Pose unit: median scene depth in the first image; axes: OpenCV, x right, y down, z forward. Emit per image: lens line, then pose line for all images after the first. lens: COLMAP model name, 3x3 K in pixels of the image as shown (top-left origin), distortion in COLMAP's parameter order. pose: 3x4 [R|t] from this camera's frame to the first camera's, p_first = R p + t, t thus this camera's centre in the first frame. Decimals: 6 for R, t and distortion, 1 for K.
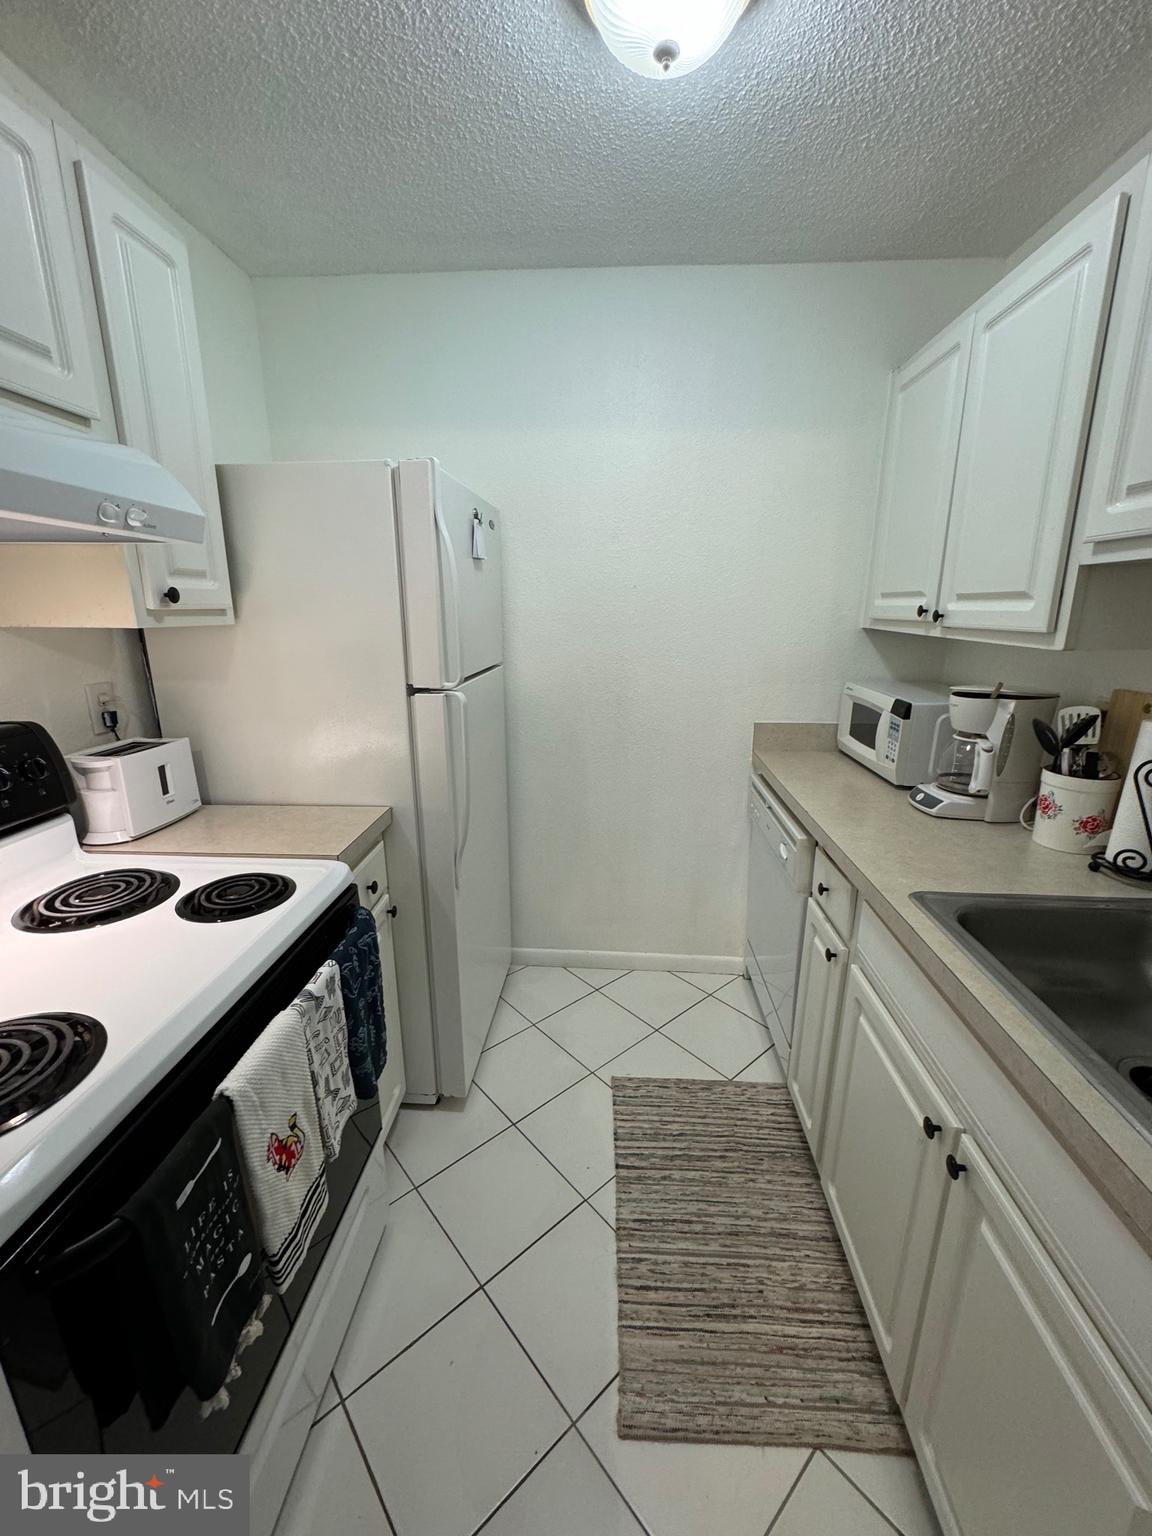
lens RADIAL K [[611.0, 0, 576.0], [0, 611.0, 768.0], [0, 0, 1]] dist [-0.002495, 0.000298]
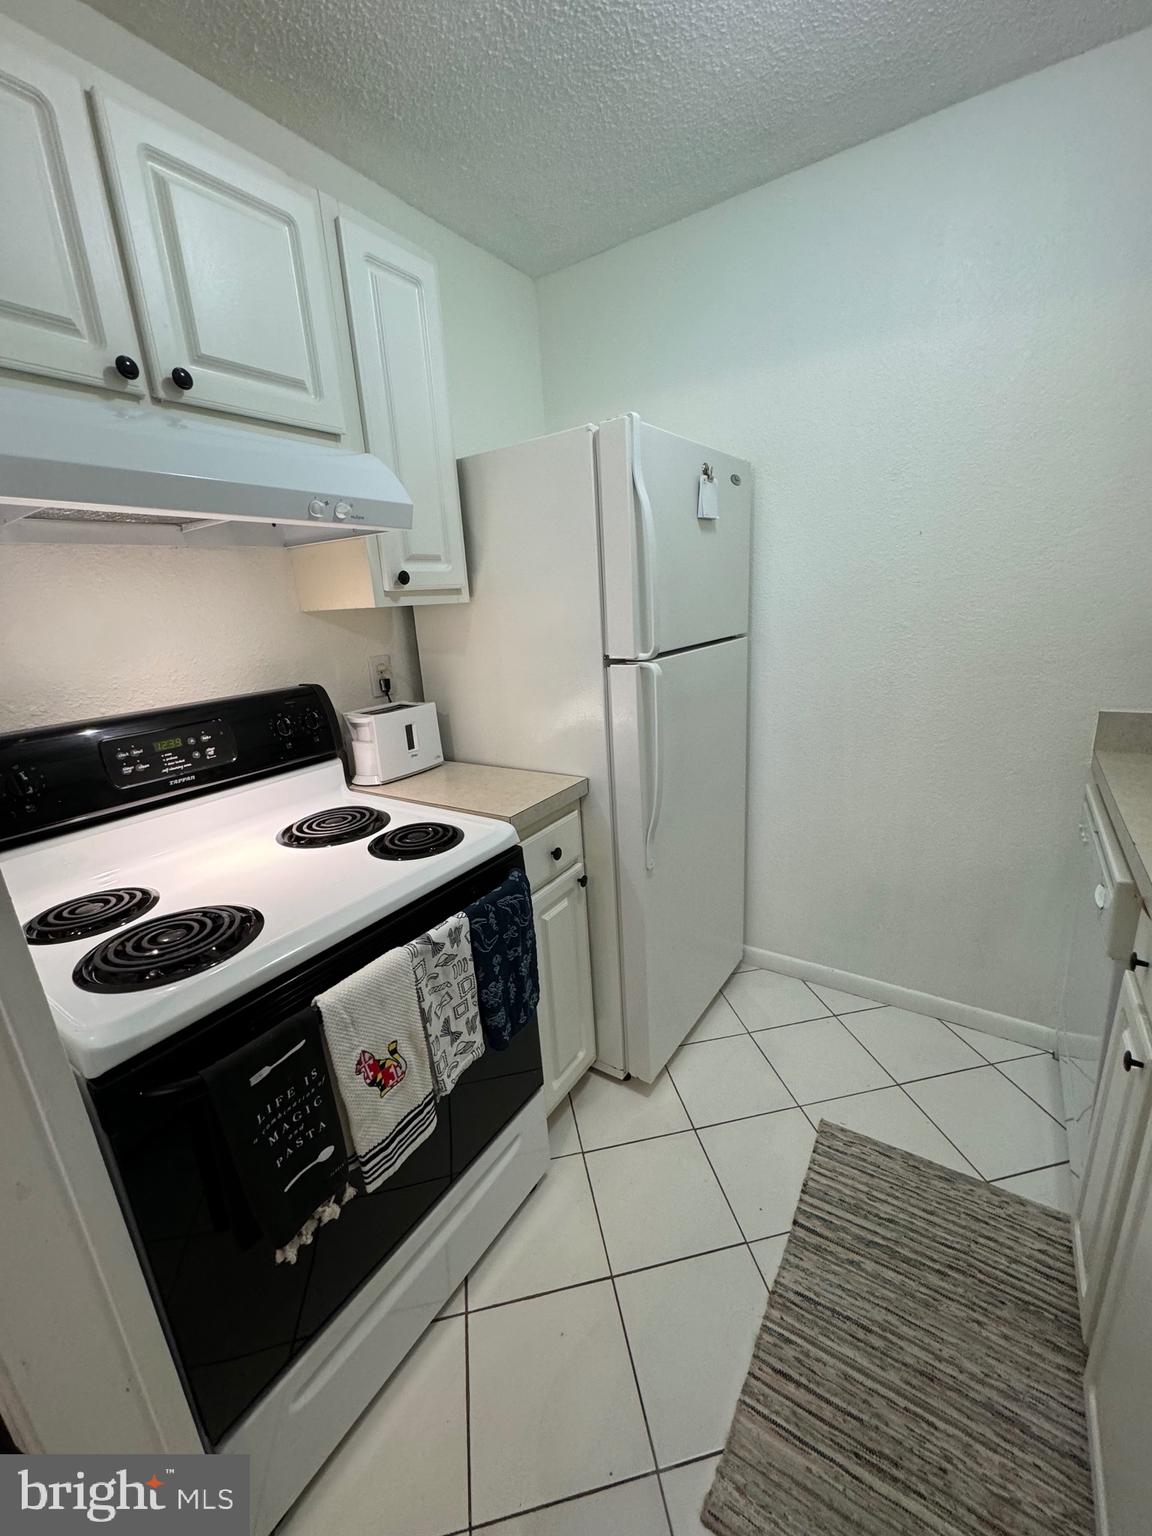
lens RADIAL K [[611.0, 0, 576.0], [0, 611.0, 768.0], [0, 0, 1]] dist [-0.002495, 0.000298]
pose [[0.862261, 0.086069, -0.499098, 0.209869], [-0.070599, 0.996259, 0.049835, -0.002190], [0.501520, -0.007734, 0.865111, 0.135044]]
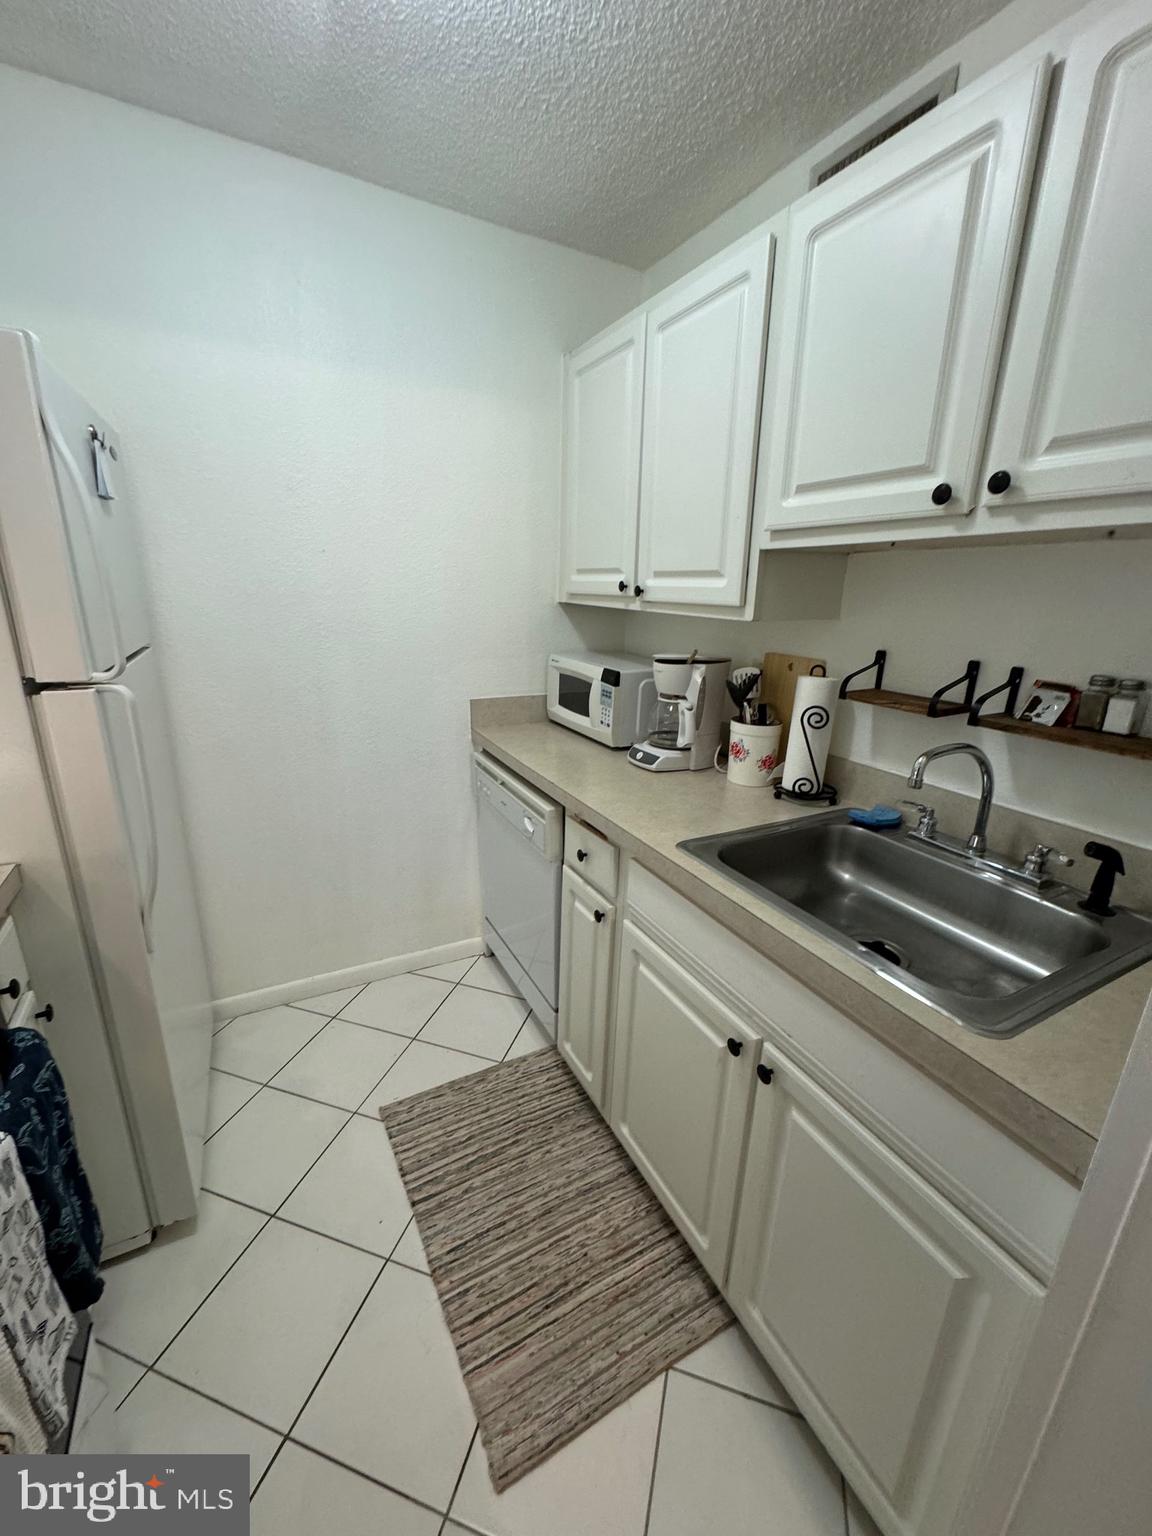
lens RADIAL K [[611.0, 0, 576.0], [0, 611.0, 768.0], [0, 0, 1]] dist [-0.002495, 0.000298]
pose [[0.849351, -0.126736, 0.512388, -0.129171], [0.107818, 0.991936, 0.066627, -0.020447], [-0.516700, -0.001345, 0.856166, 0.131201]]
